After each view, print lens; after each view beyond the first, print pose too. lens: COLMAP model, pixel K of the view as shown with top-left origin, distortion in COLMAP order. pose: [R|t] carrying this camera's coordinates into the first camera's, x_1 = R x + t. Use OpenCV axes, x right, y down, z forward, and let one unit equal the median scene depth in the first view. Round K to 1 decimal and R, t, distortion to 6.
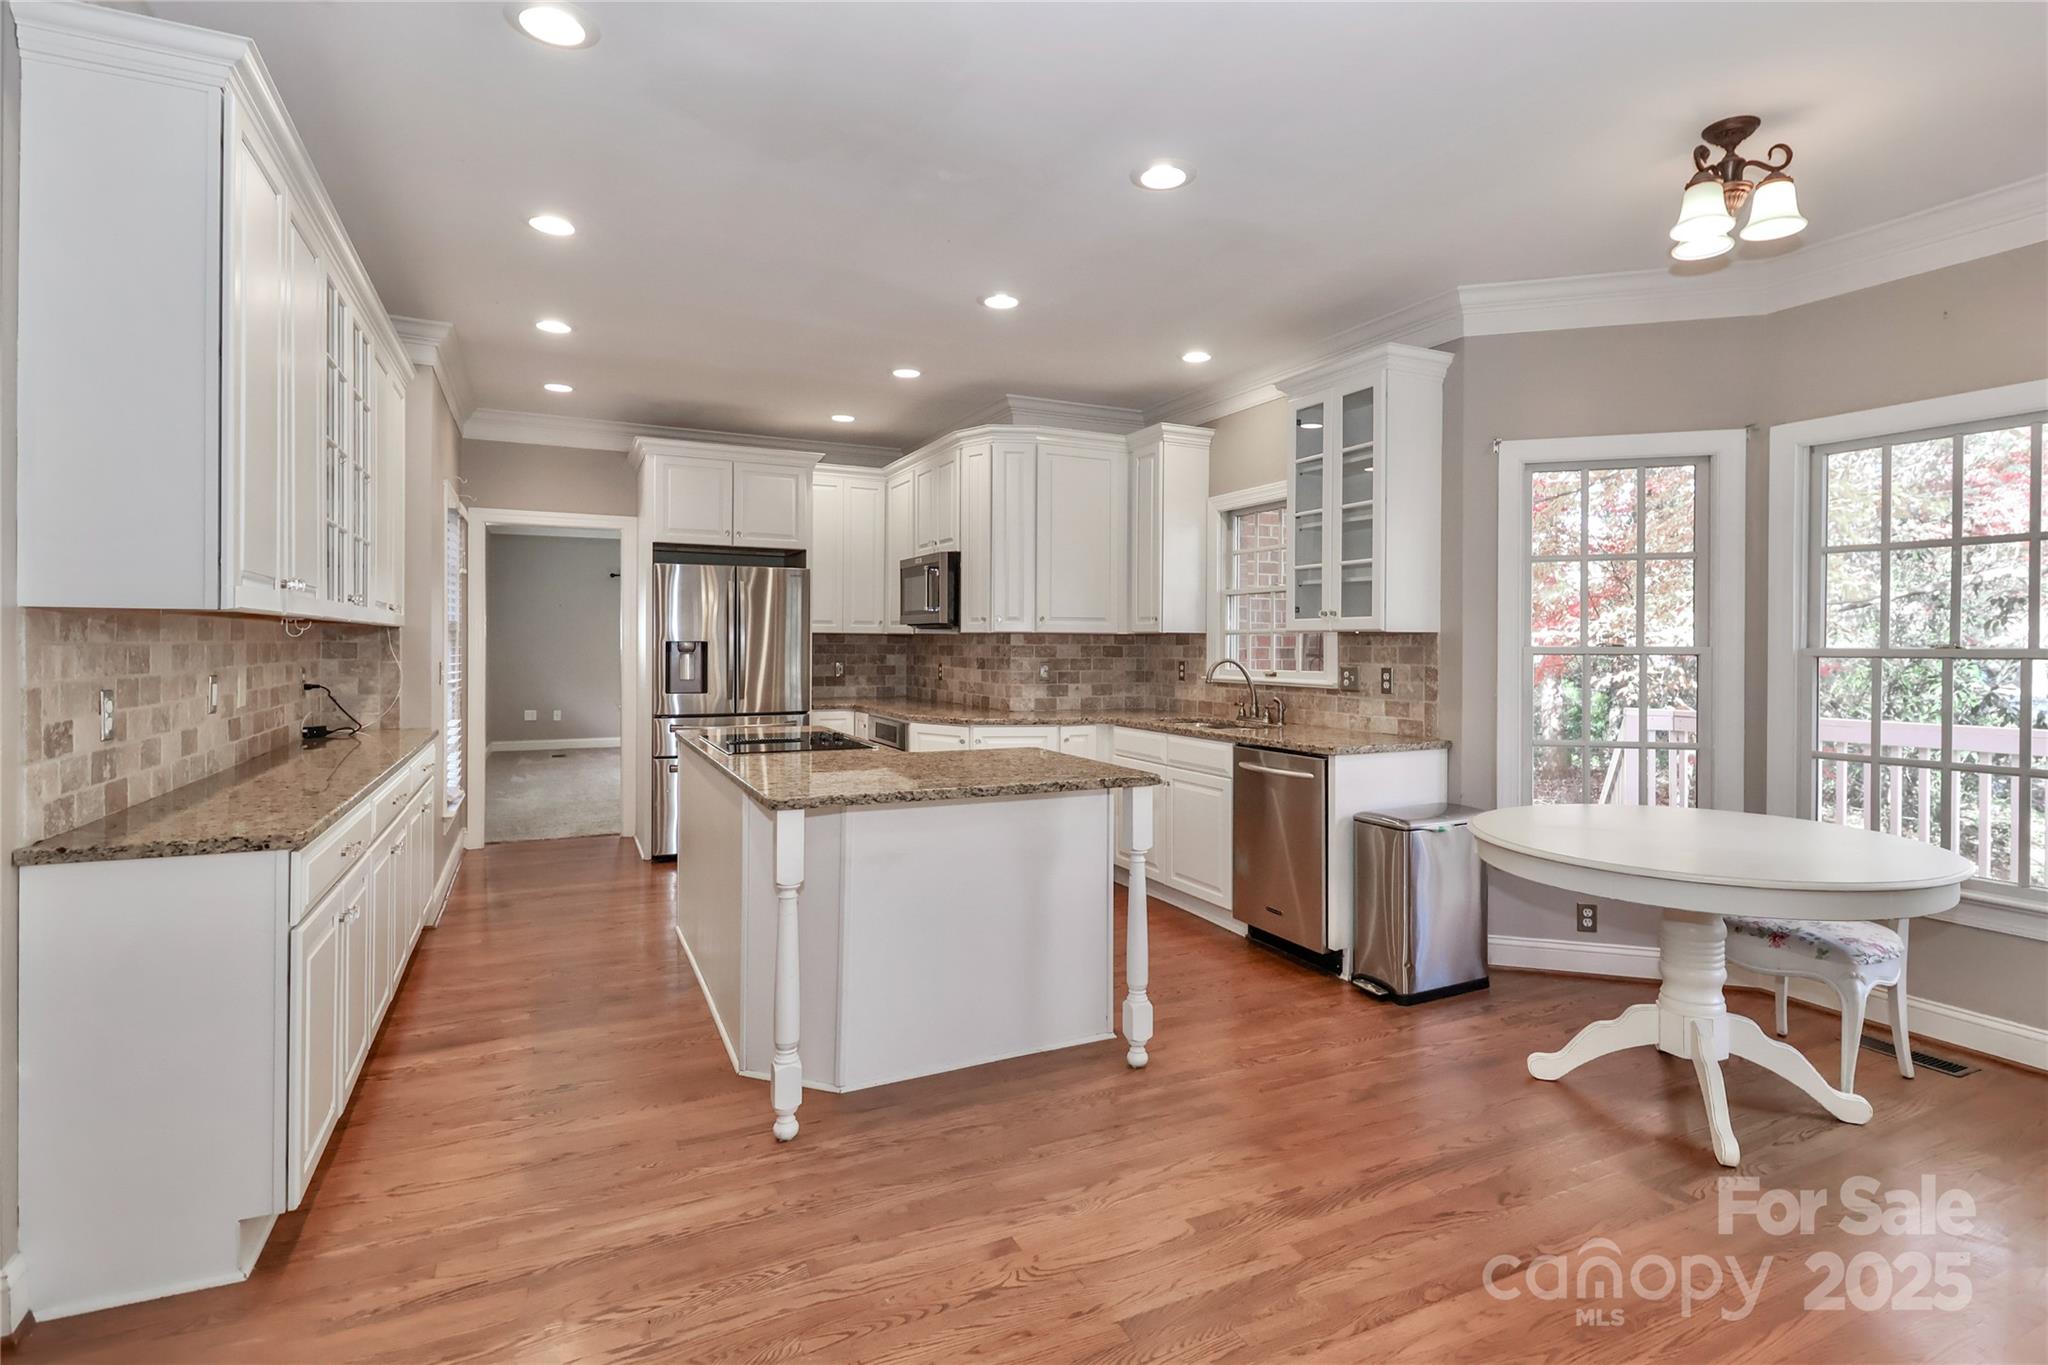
lens RADIAL K [[961.3, 0, 1055.4], [0, 961.3, 647.8], [0, 0, 1]] dist [0.014690, -0.009586]
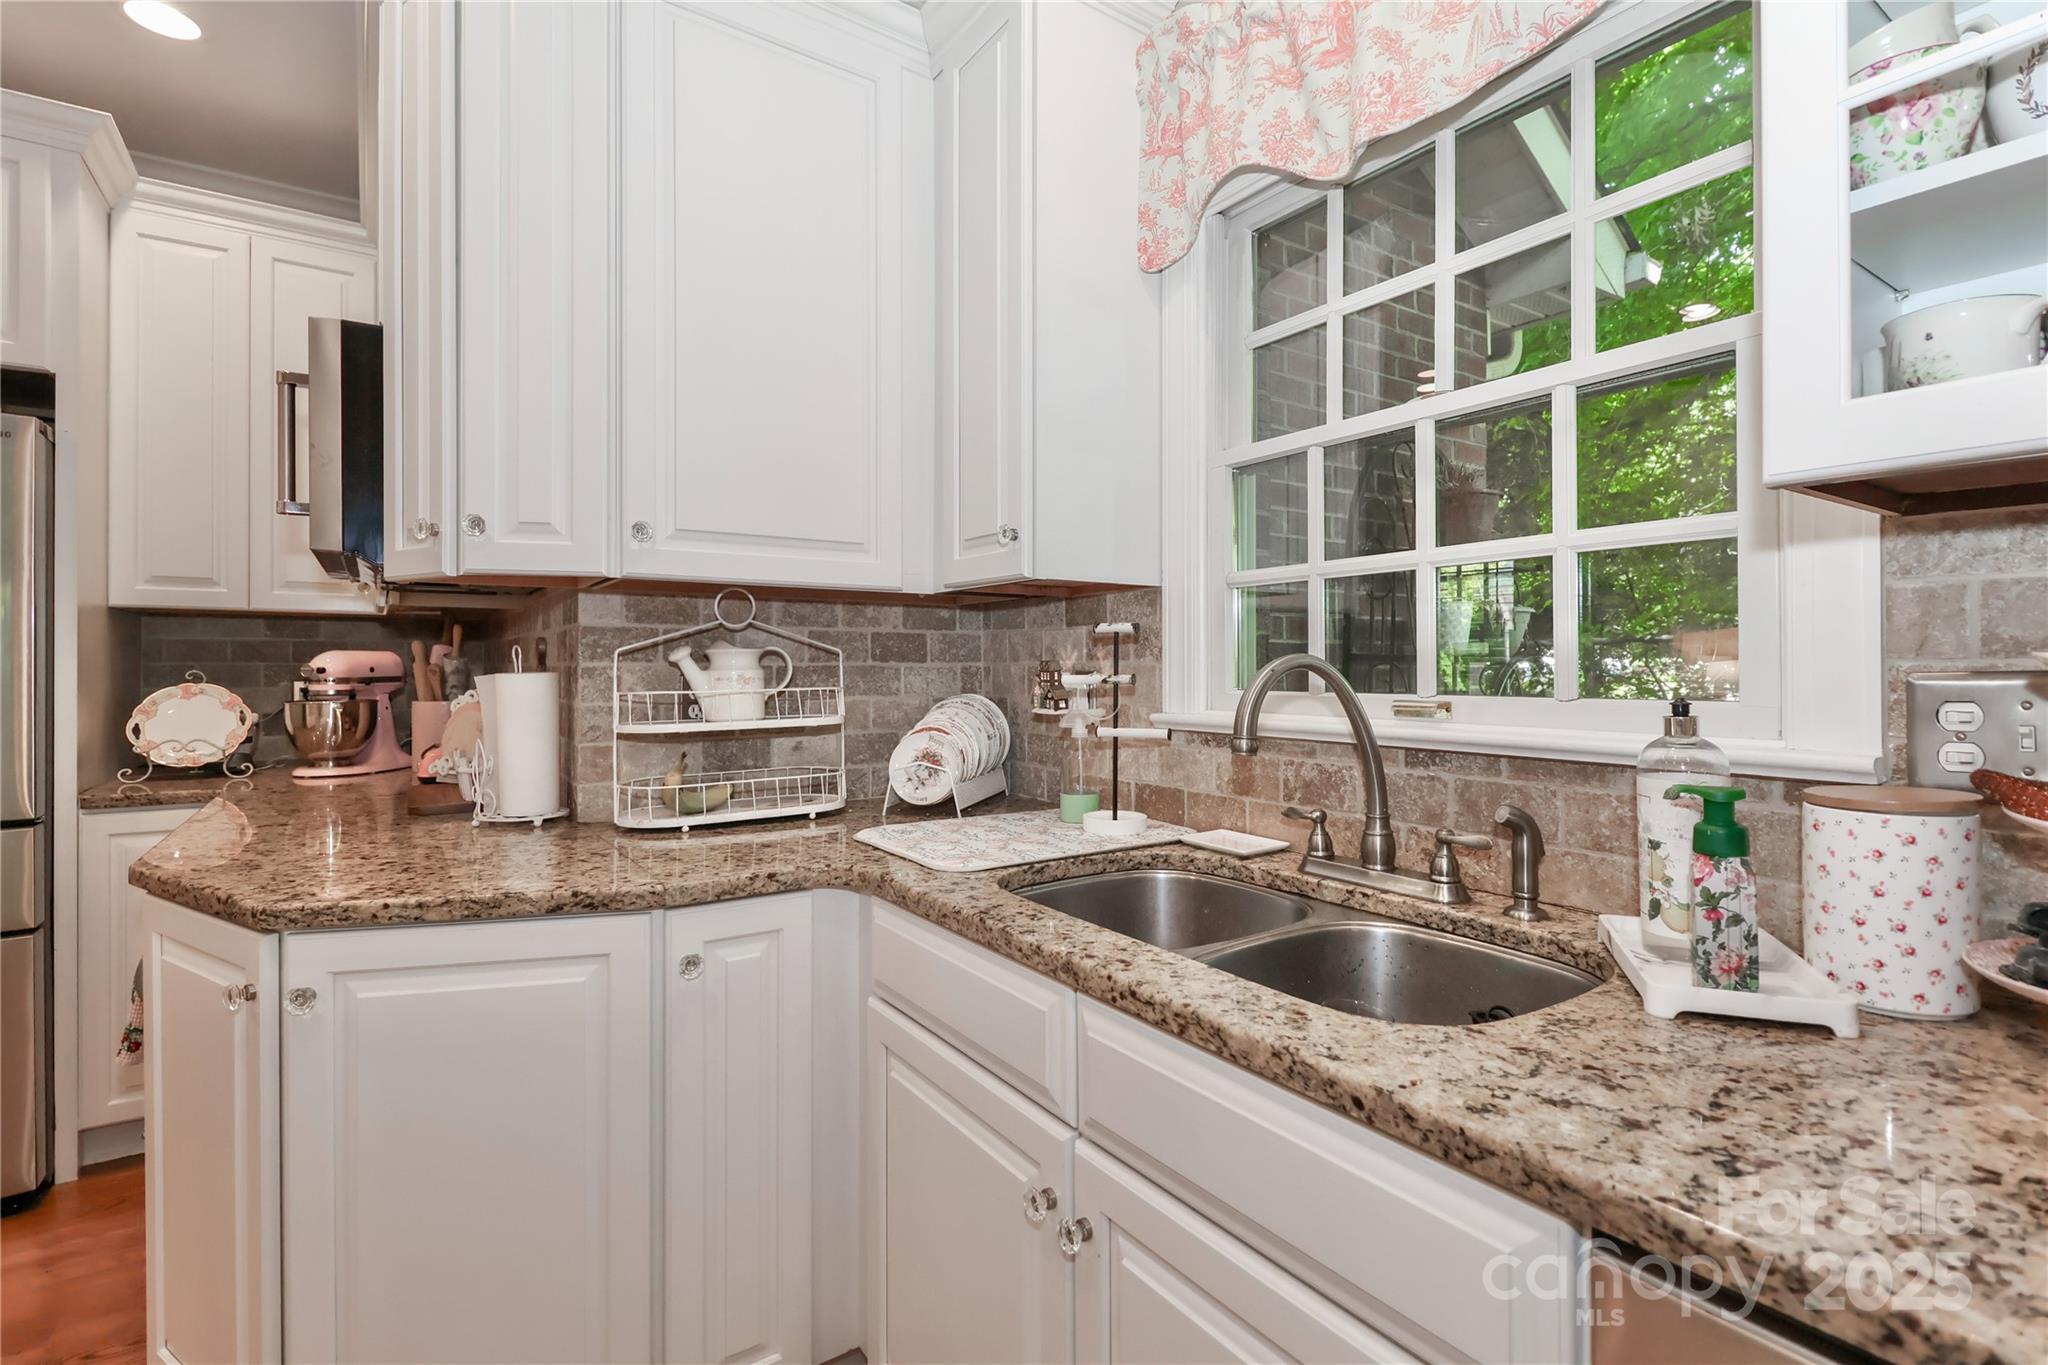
lens RADIAL K [[961.3, 0, 1055.1], [0, 961.3, 667.3], [0, 0, 1]] dist [0.014690, -0.009586]
pose [[0.991328, -0.003656, 0.131361, 0.092106], [0.003931, 0.999991, -0.001829, 0.017180], [-0.131353, 0.002329, 0.991333, 0.852695]]
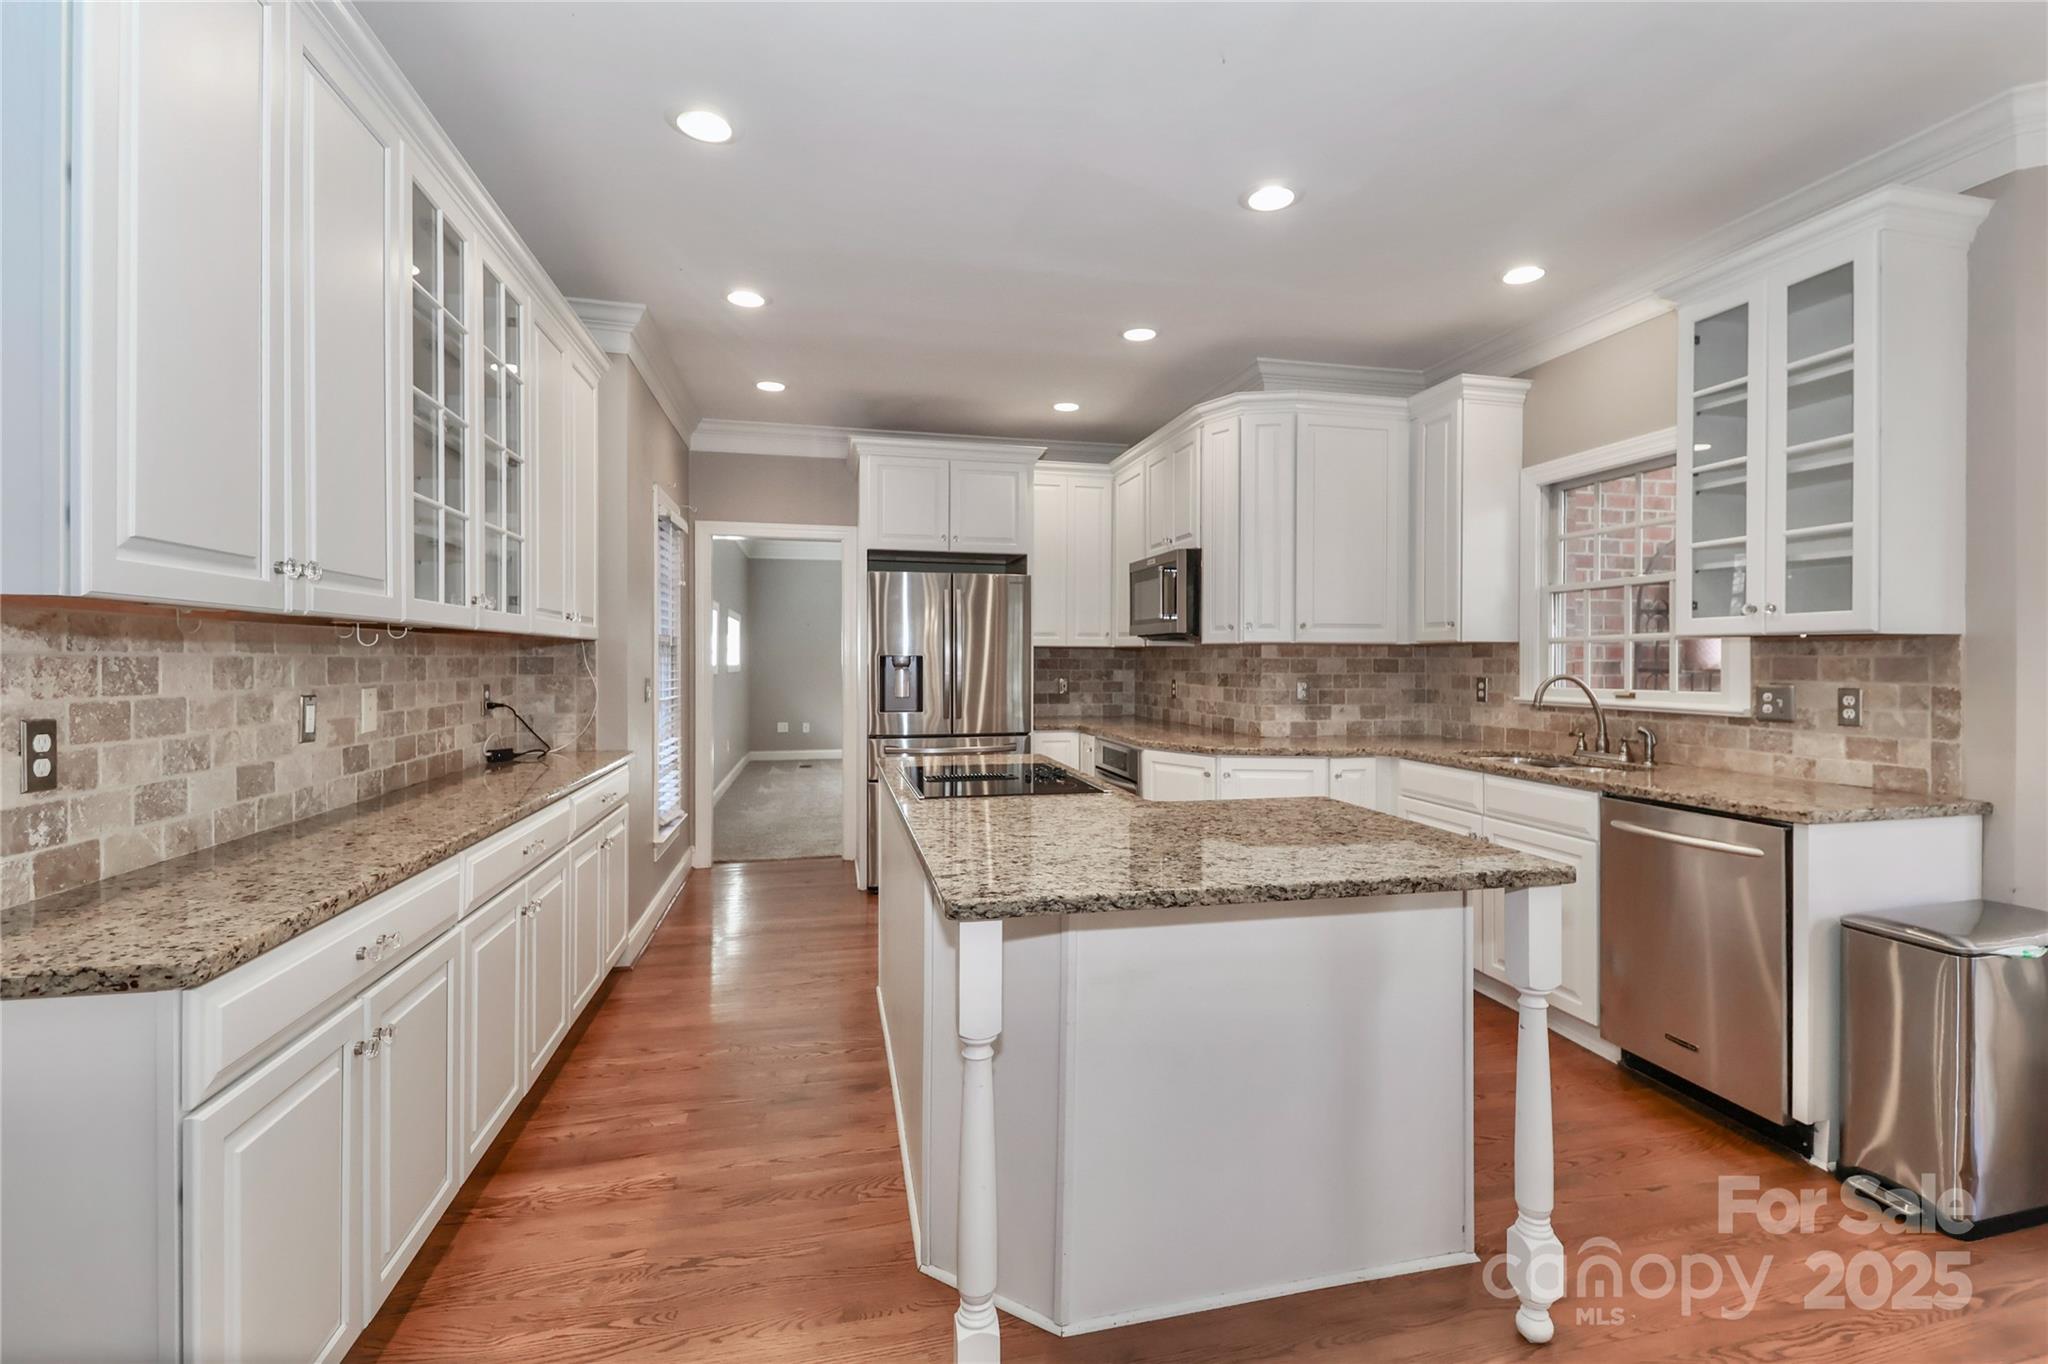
lens RADIAL K [[961.3, 0, 1040.1], [0, 961.3, 674.7], [0, 0, 1]] dist [0.014690, -0.009586]
pose [[0.969896, 0.000286, -0.243520, -0.040227], [0.002515, 0.999934, 0.011191, 0.001922], [0.243508, -0.011467, 0.969831, 0.189369]]
